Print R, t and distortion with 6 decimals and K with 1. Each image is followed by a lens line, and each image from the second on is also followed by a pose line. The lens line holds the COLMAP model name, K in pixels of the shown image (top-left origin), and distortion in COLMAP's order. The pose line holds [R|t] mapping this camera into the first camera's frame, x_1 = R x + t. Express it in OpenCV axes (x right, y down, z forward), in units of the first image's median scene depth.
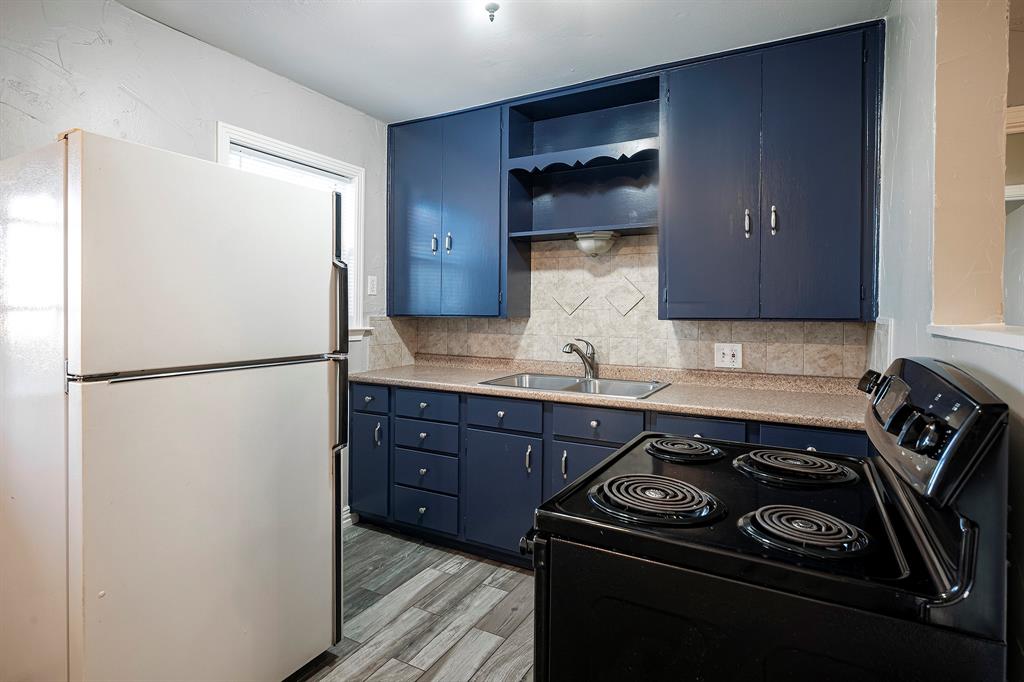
lens RADIAL K [[528.3, 0, 506.1], [0, 528.3, 320.2], [0, 0, 1]] dist [-0.004323, -0.001611]
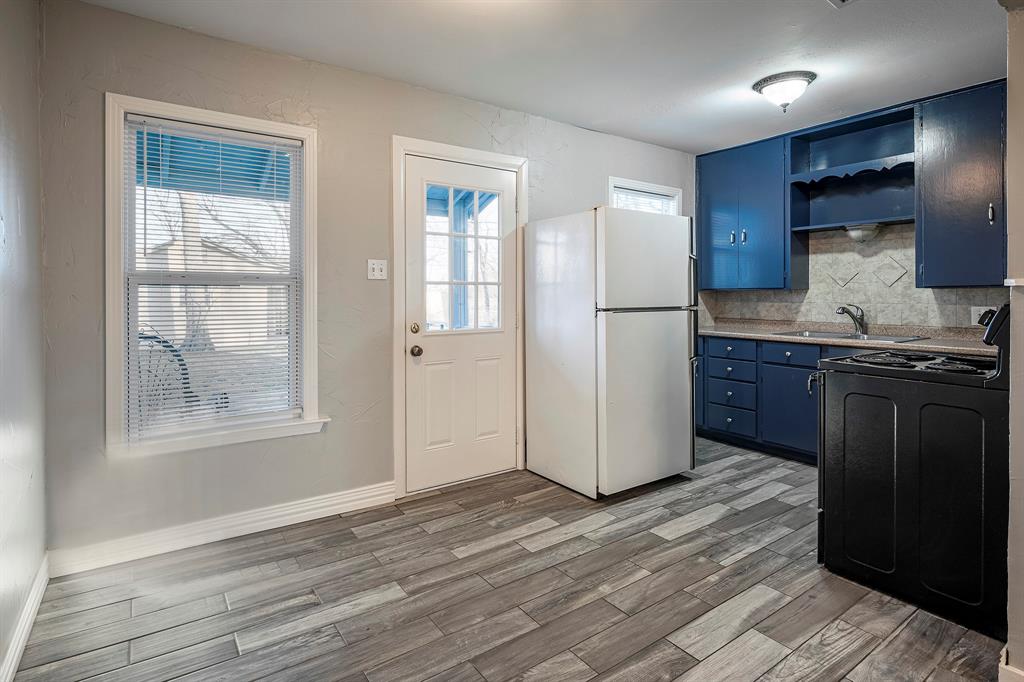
lens RADIAL K [[528.3, 0, 547.5], [0, 528.3, 293.8], [0, 0, 1]] dist [-0.004323, -0.001611]
pose [[0.919277, -0.009063, -0.393506, -0.040395], [0.001409, 0.999804, -0.019734, 0.034251], [0.393608, 0.017587, 0.919110, -0.528226]]
